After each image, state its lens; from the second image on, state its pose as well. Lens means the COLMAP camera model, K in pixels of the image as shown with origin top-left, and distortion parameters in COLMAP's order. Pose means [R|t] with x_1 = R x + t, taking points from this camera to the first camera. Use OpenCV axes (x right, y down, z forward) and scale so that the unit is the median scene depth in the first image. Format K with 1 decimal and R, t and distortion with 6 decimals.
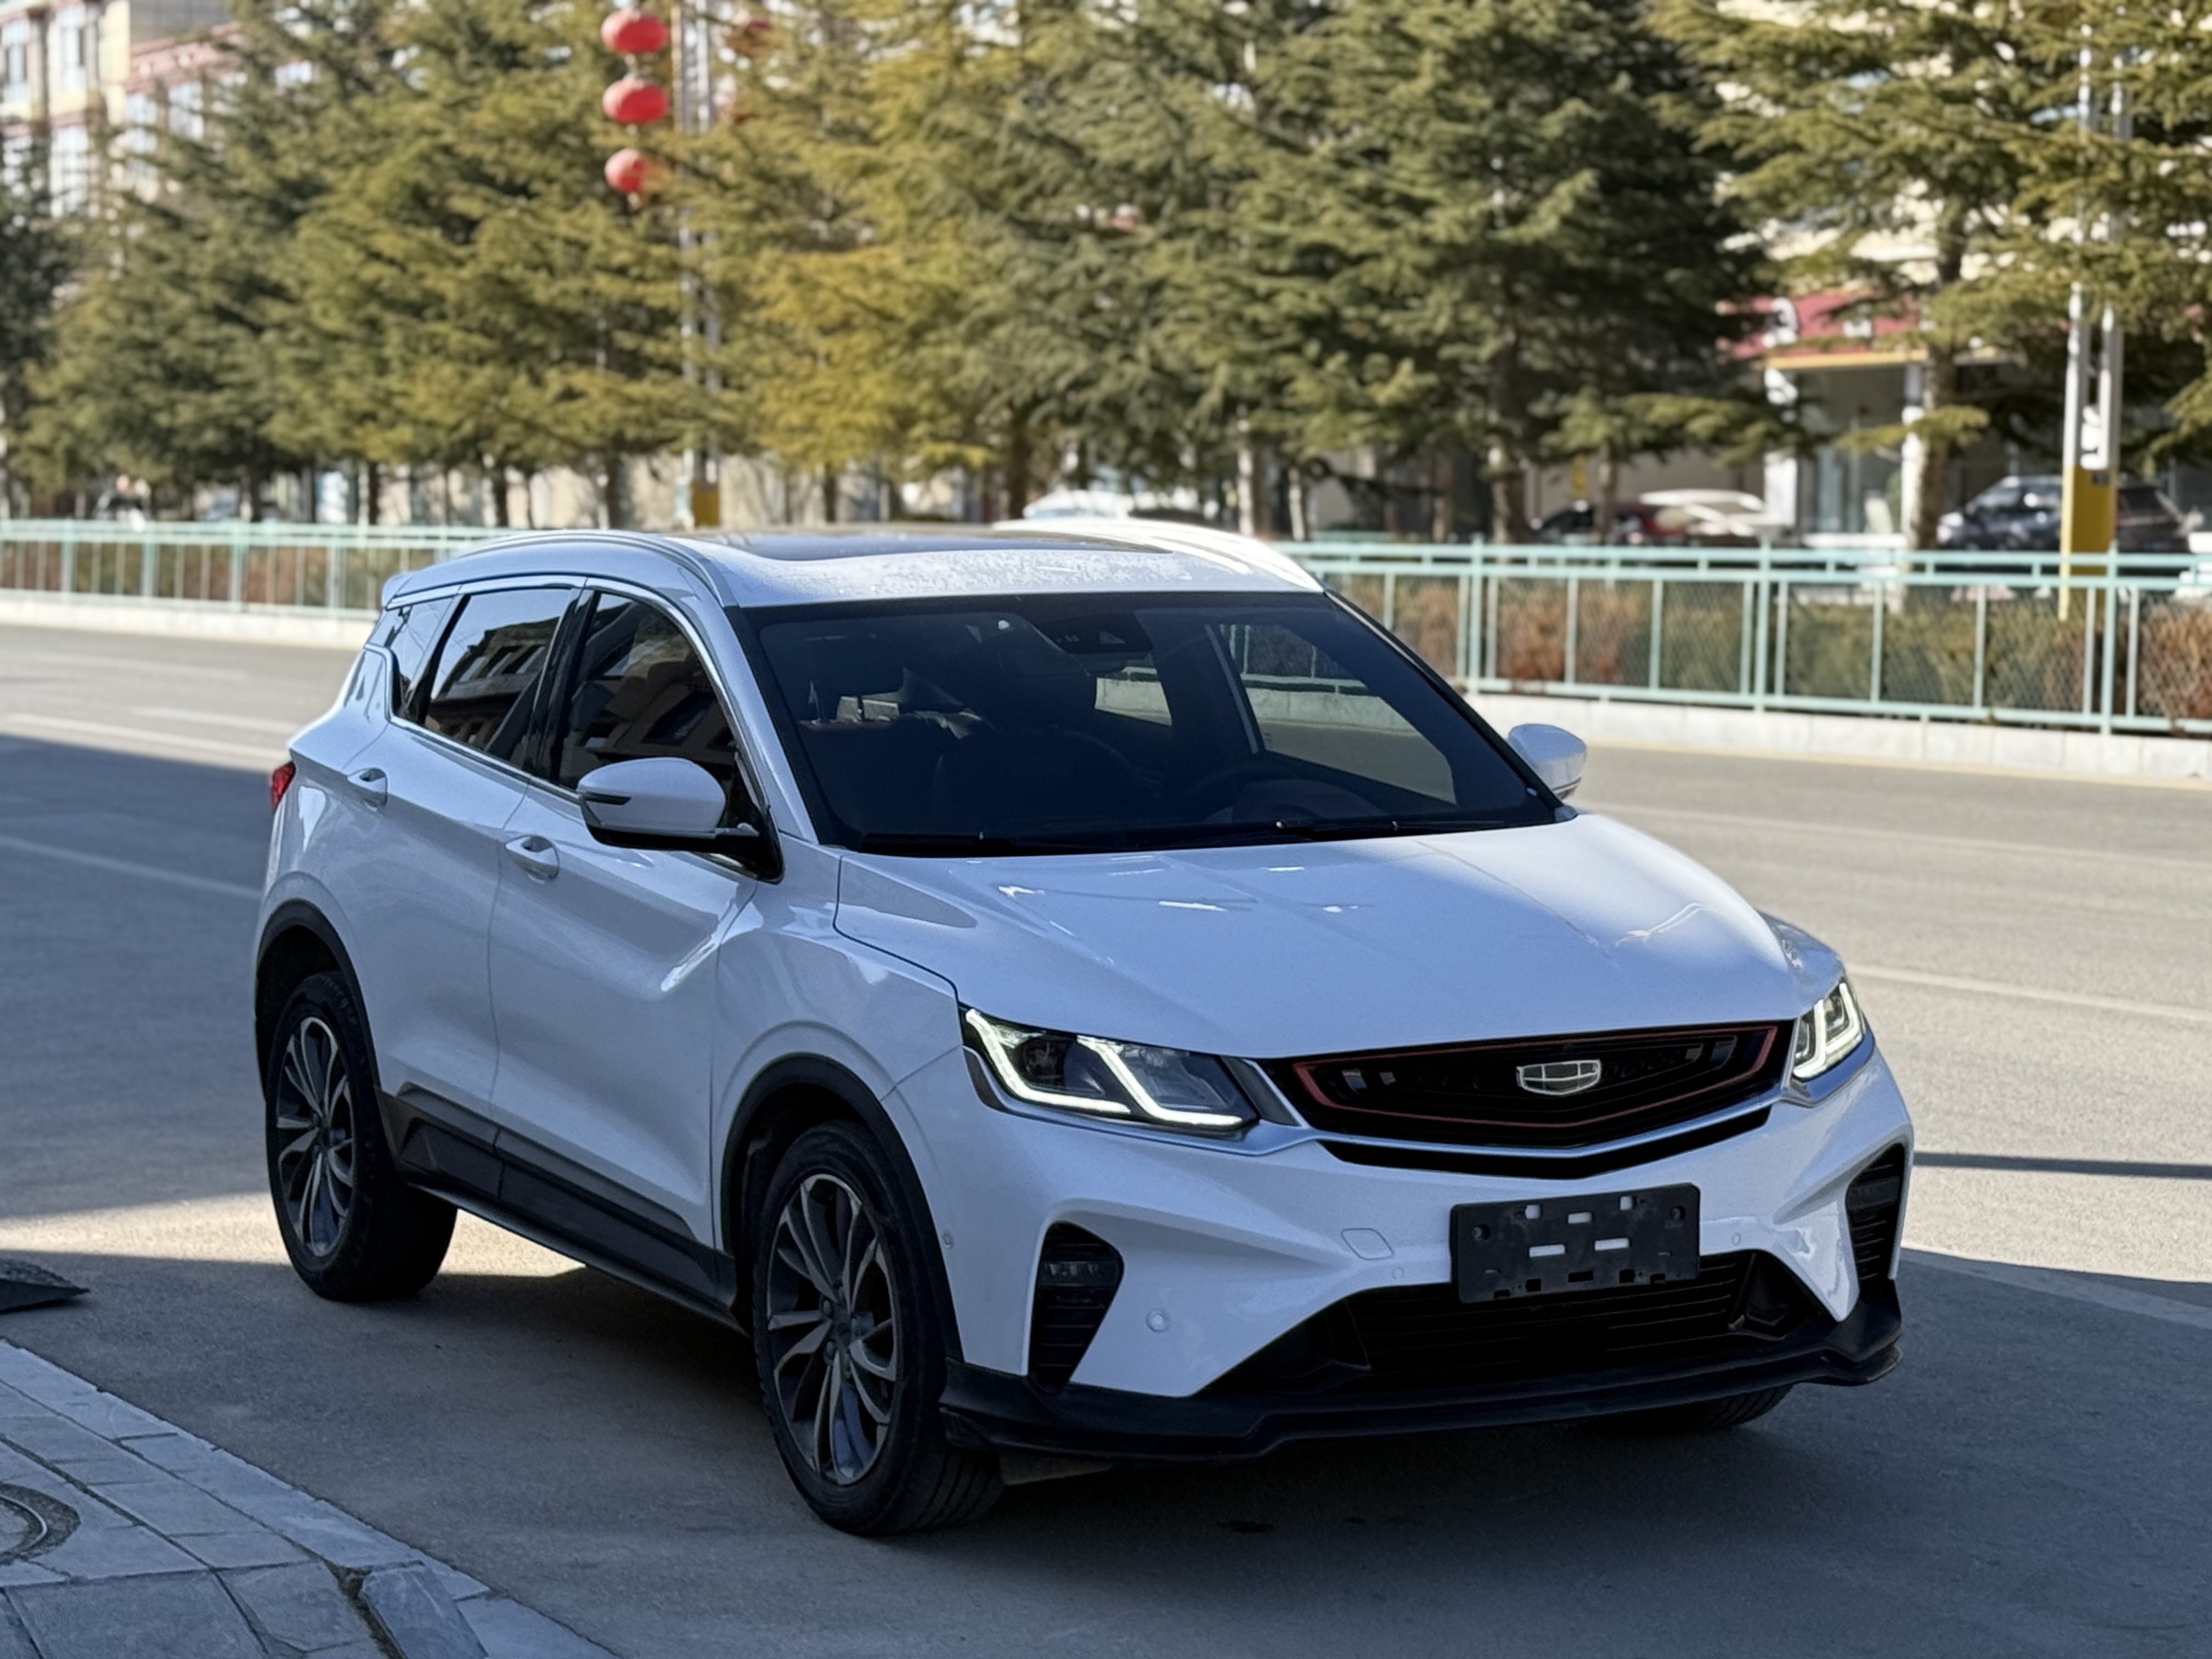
lens RADIAL K [[4704.5, 0, 1106.0], [0, 4704.5, 829.5], [0, 0, 1]] dist [0.116672, 0.371064]
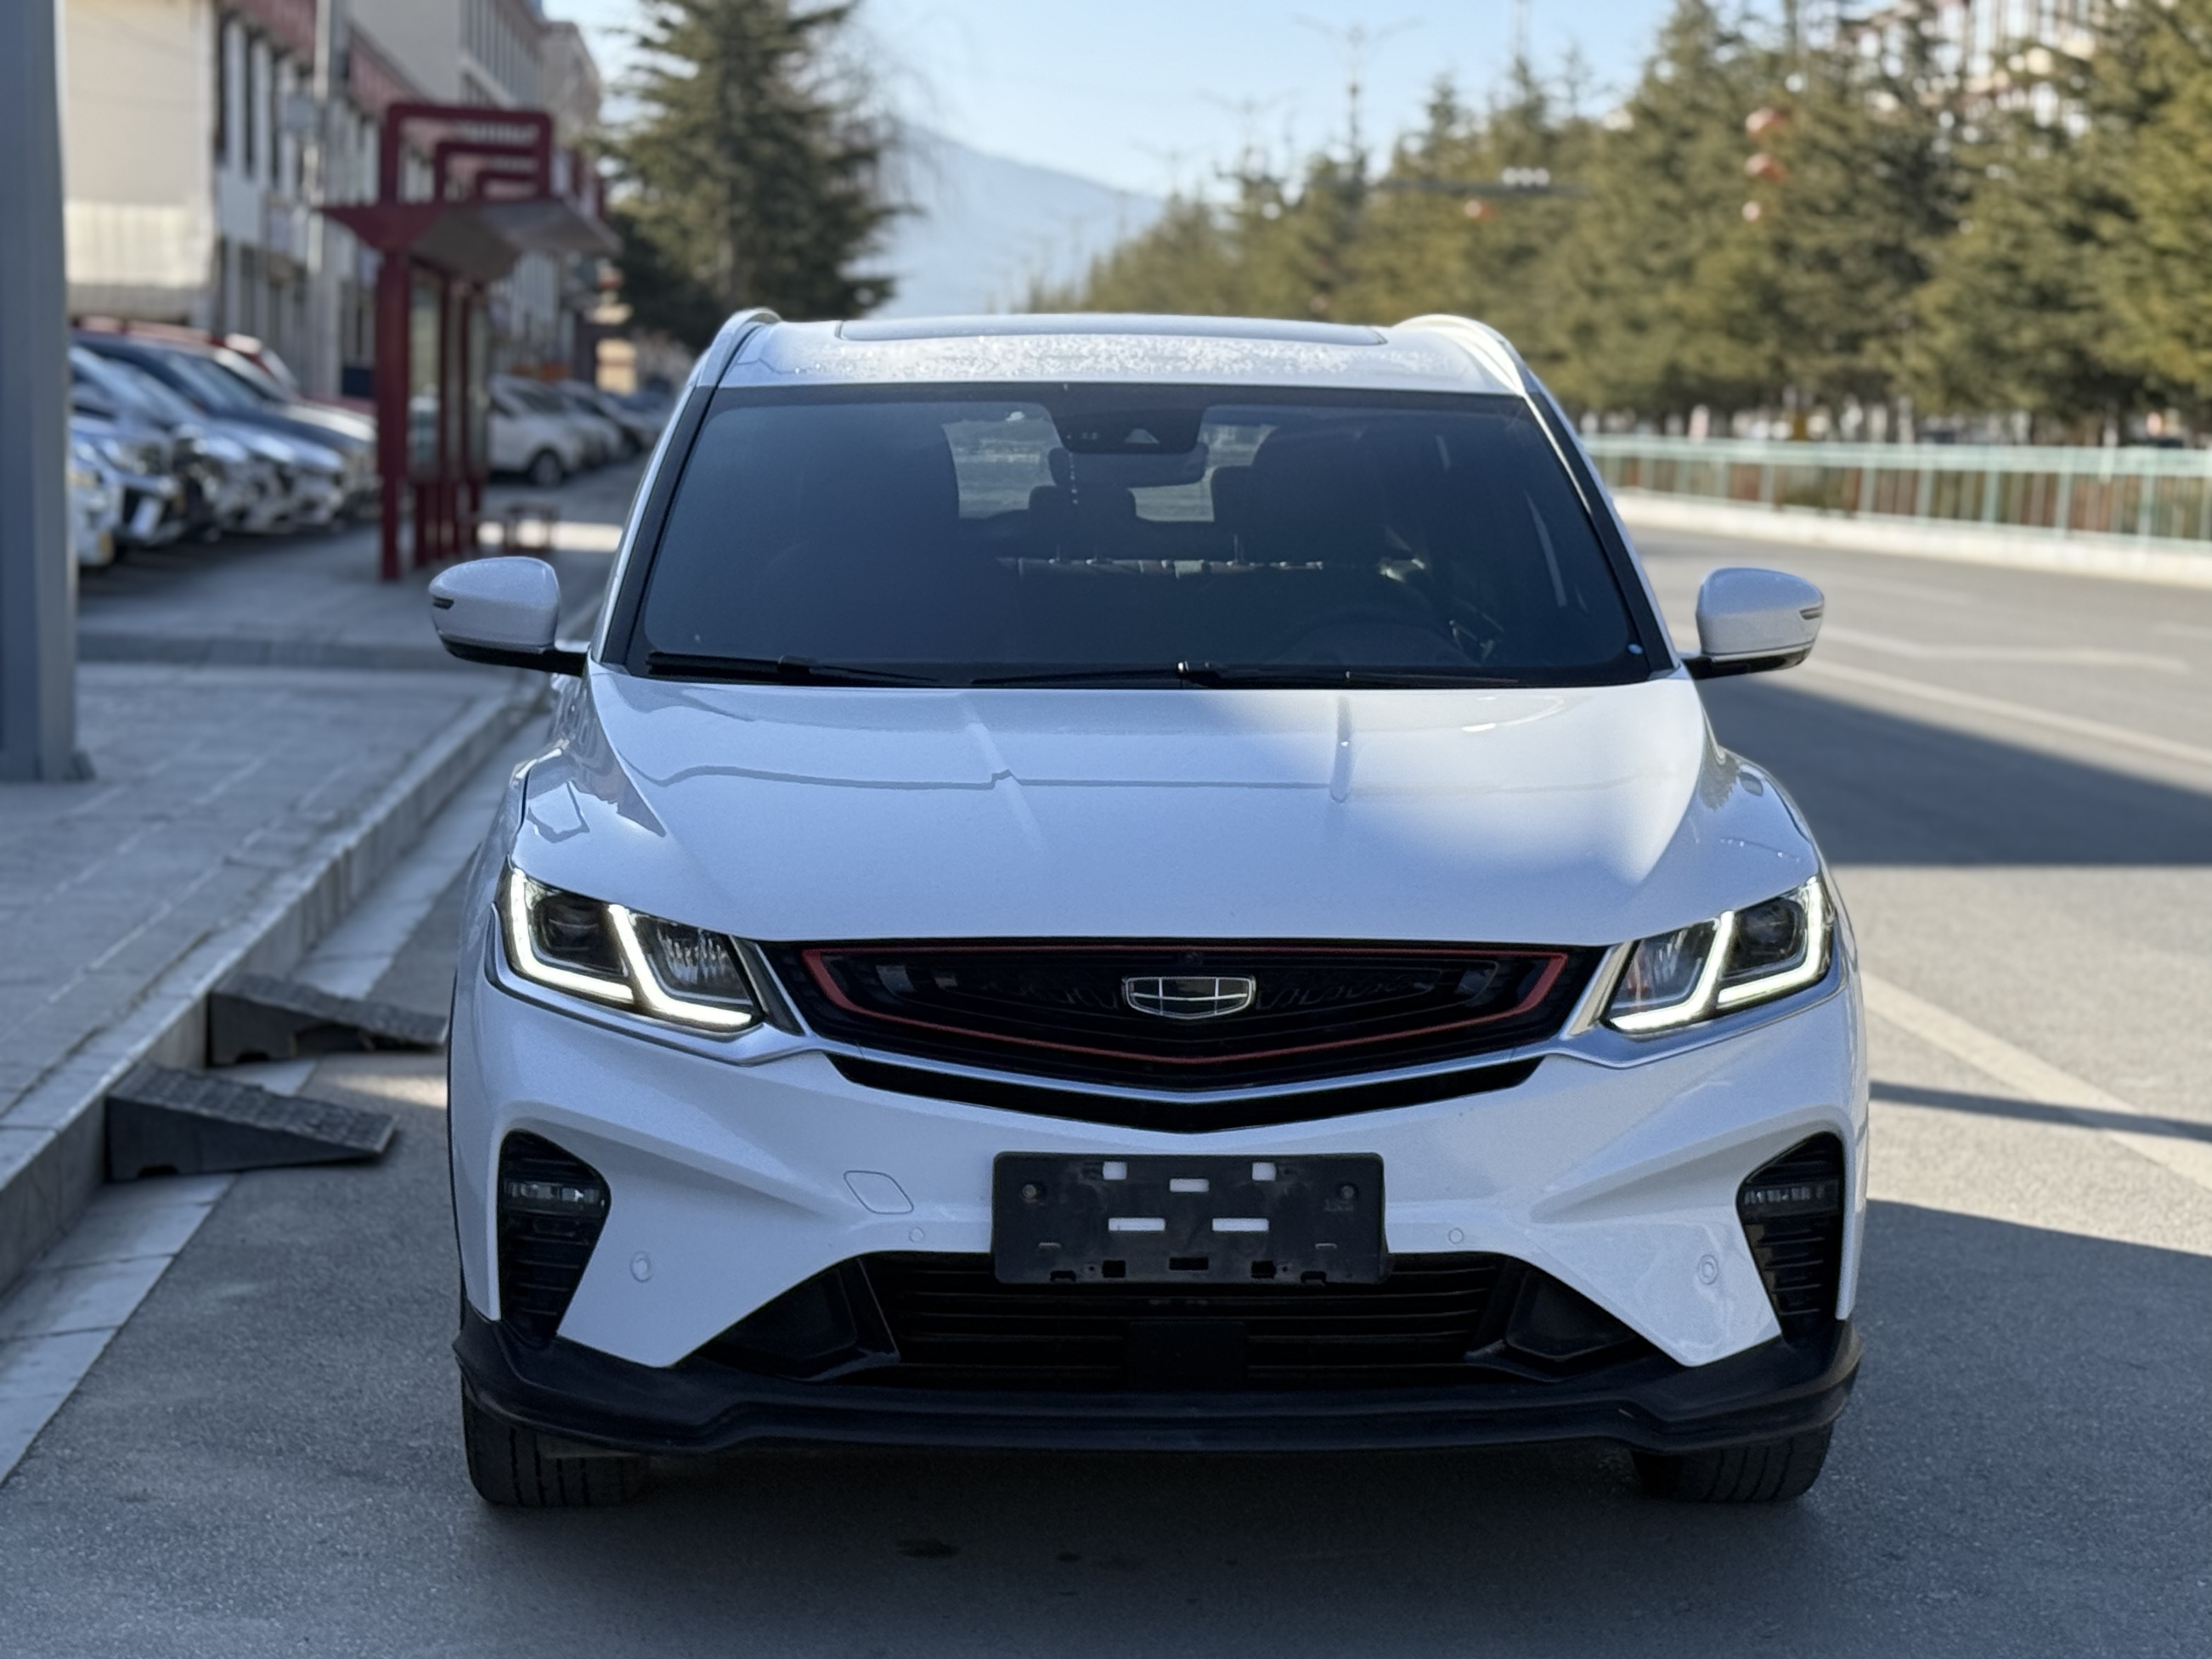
lens RADIAL K [[4704.5, 0, 1106.0], [0, 4704.5, 829.5], [0, 0, 1]] dist [0.116672, 0.371064]
pose [[0.906515, 0.056488, -0.418378, 0.396580], [-0.051614, 0.998403, 0.022965, 0.009523], [0.419007, 0.000776, 0.907983, 0.315246]]
